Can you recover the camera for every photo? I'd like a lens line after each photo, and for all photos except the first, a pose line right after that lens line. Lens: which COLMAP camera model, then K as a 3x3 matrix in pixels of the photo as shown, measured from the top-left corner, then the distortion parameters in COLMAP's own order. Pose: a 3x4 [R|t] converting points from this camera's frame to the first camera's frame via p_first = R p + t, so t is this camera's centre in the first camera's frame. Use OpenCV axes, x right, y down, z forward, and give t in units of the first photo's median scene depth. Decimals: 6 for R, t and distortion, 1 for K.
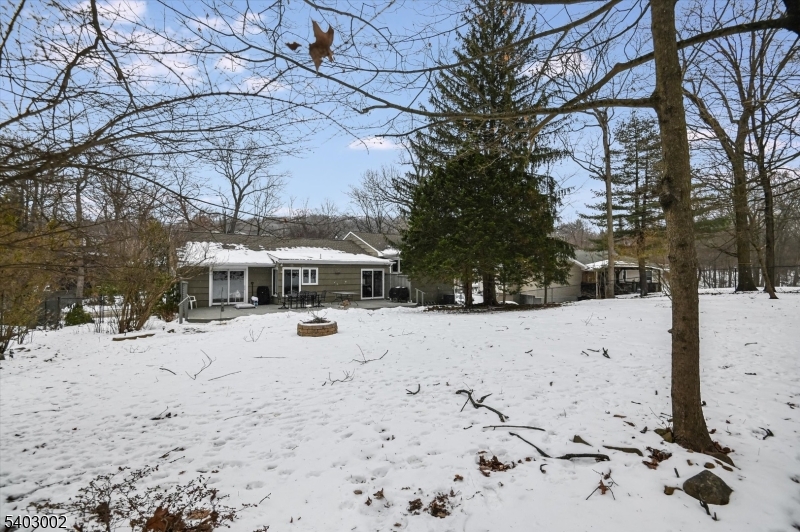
lens RADIAL K [[375.2, 0, 403.1], [0, 375.2, 266.9], [0, 0, 1]] dist [-0.004586, -0.003780]
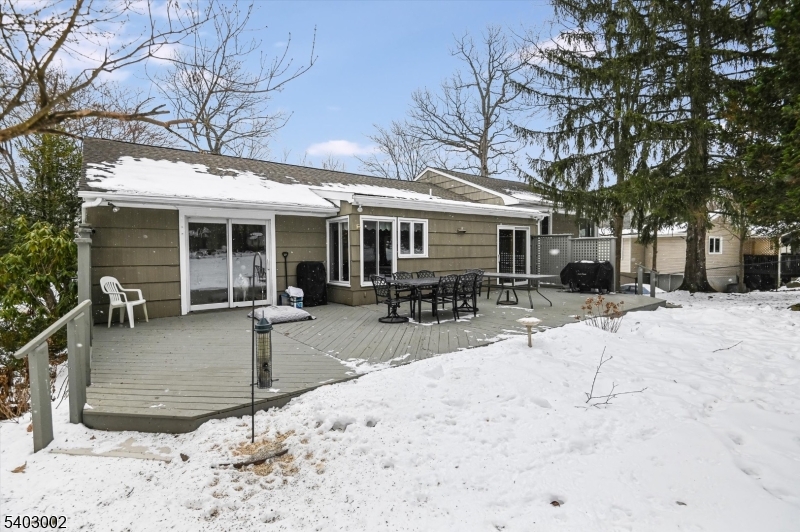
lens RADIAL K [[375.2, 0, 396.8], [0, 375.2, 267.6], [0, 0, 1]] dist [-0.004586, -0.003780]
pose [[0.998722, -0.011733, 0.049152, -0.297160], [0.008882, 0.998286, 0.057839, 0.034442], [-0.049746, -0.057328, 0.997115, 0.571706]]
